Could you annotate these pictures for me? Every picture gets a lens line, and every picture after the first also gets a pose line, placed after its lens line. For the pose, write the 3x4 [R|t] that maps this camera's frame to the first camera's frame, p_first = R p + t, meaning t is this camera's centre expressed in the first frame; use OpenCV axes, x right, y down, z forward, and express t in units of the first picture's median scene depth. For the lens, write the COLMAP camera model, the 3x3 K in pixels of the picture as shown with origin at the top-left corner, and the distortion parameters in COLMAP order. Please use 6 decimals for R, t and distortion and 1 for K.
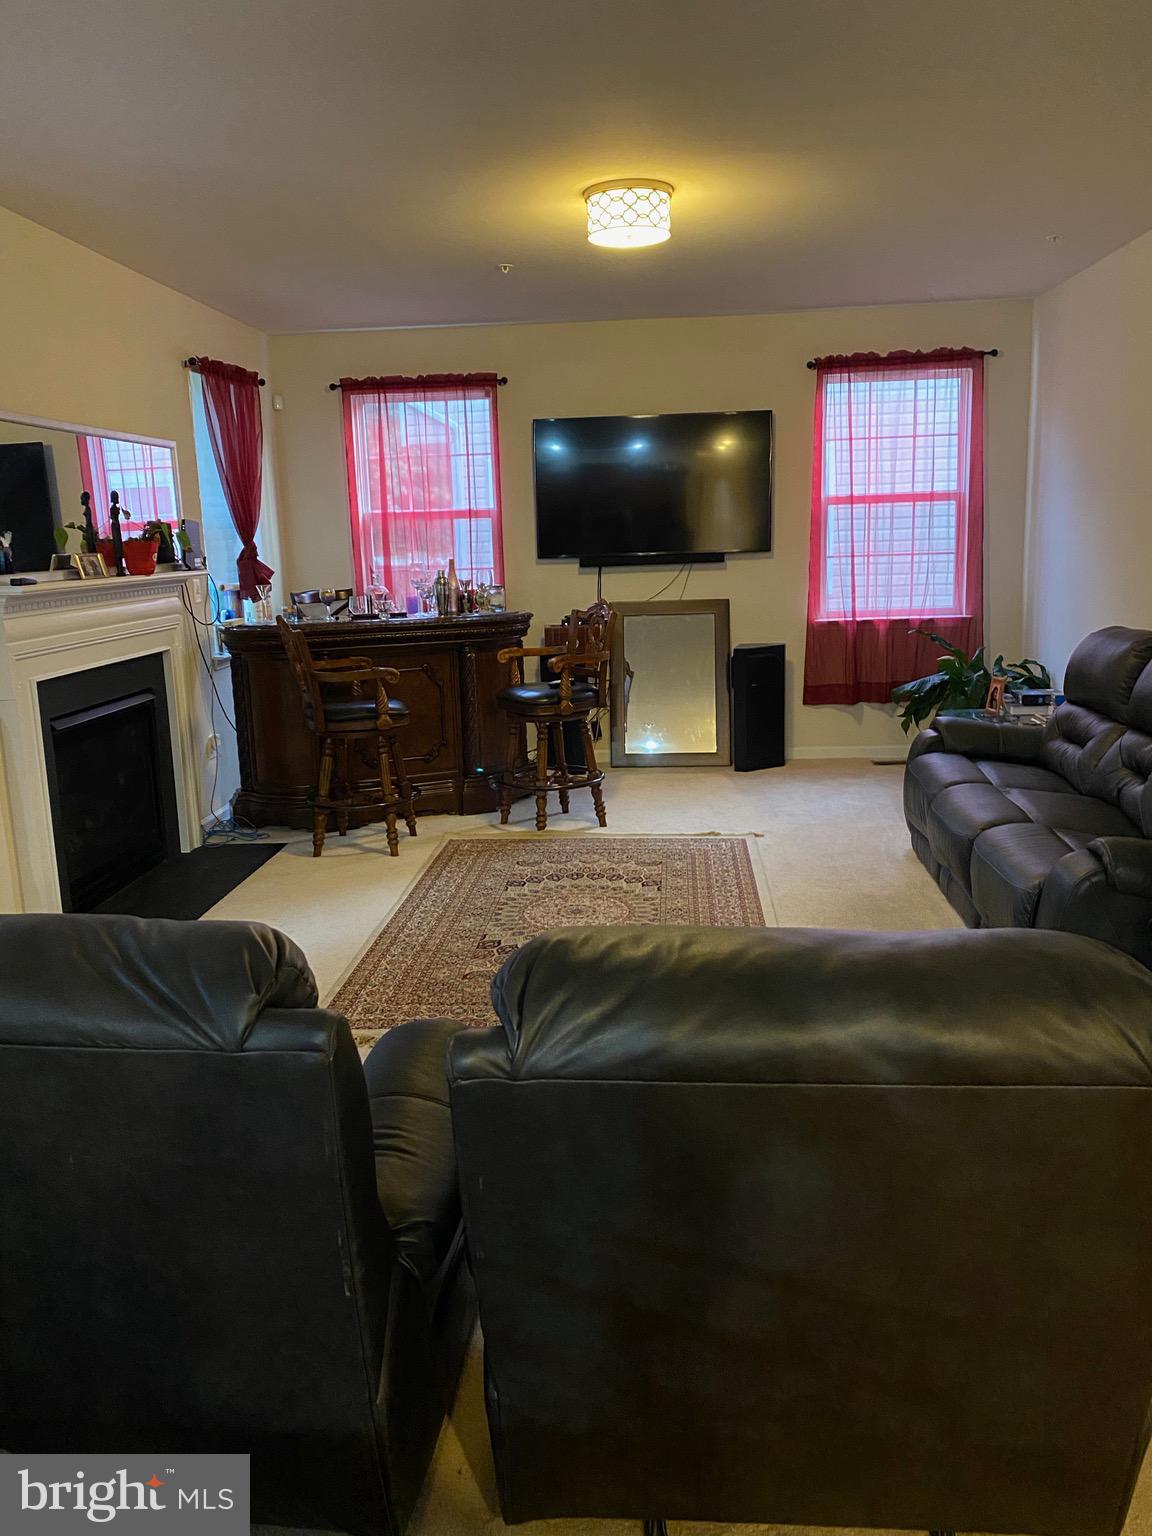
lens RADIAL K [[1145.2, 0, 576.0], [0, 1145.2, 768.0], [0, 0, 1]] dist [0.086628, -0.257230]
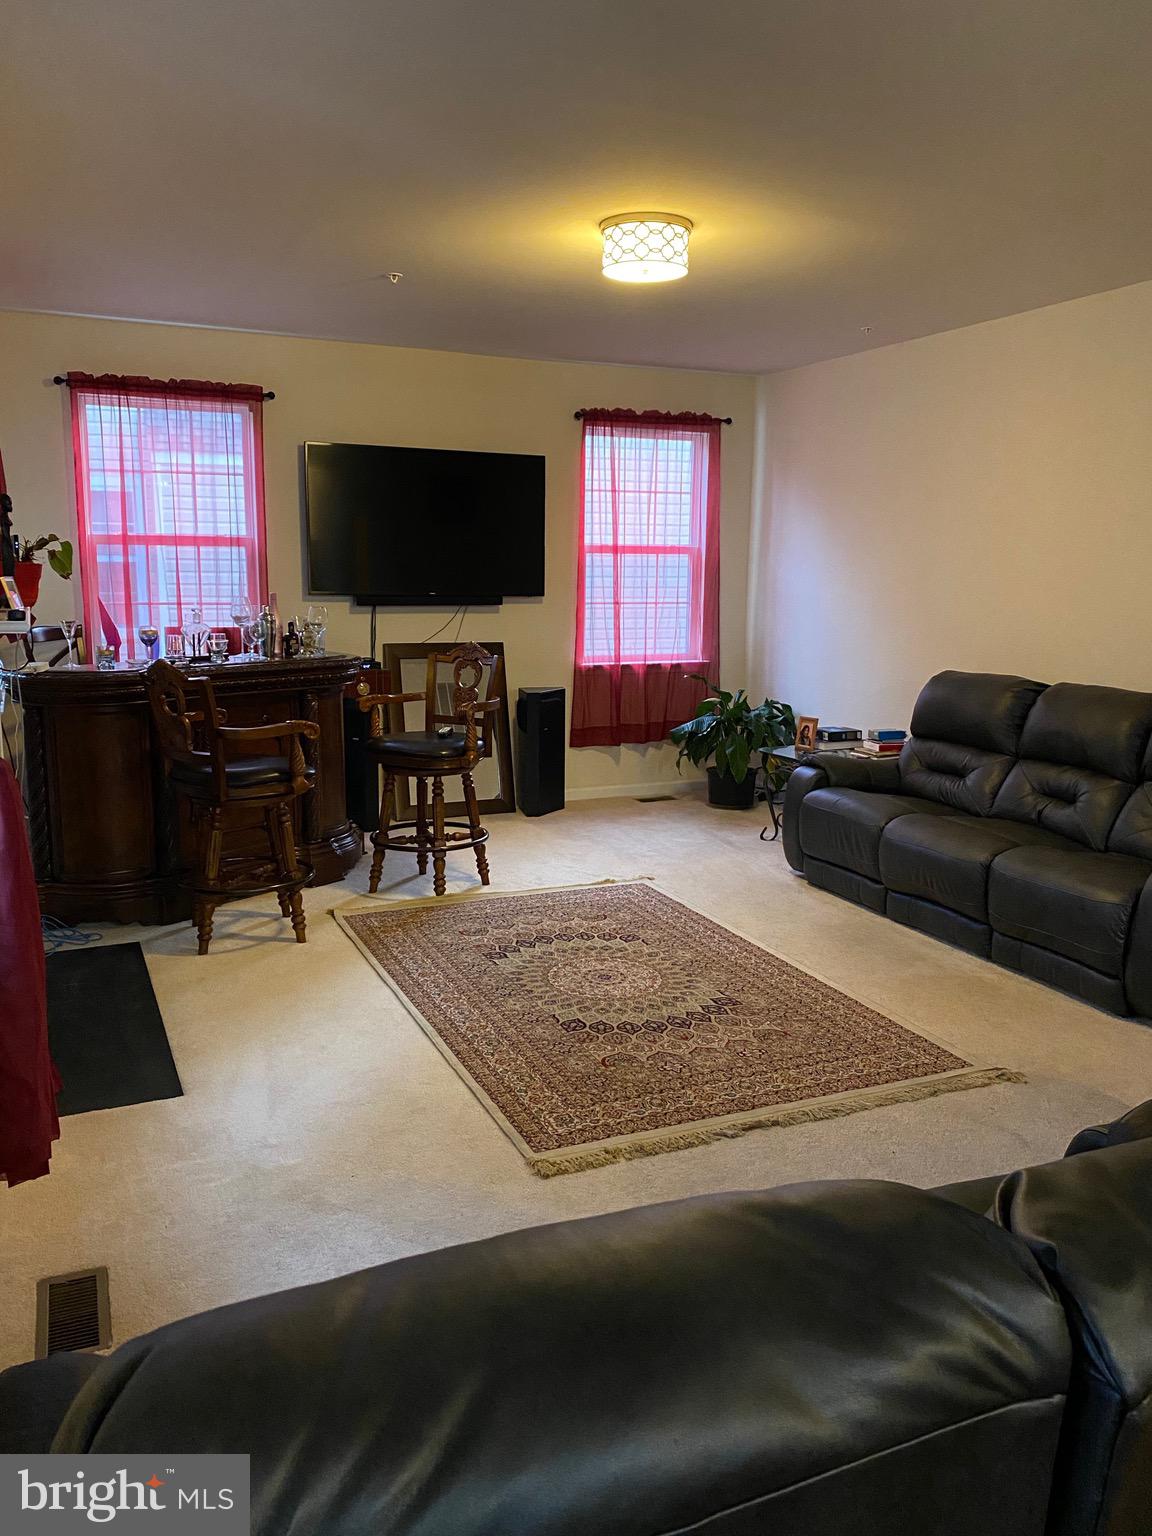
lens RADIAL K [[1145.2, 0, 576.0], [0, 1145.2, 768.0], [0, 0, 1]] dist [0.086628, -0.257230]
pose [[0.874985, -0.042249, 0.482303, -0.304729], [0.059216, 0.998045, -0.020002, -0.017684], [-0.480515, 0.046061, 0.875776, 0.123203]]
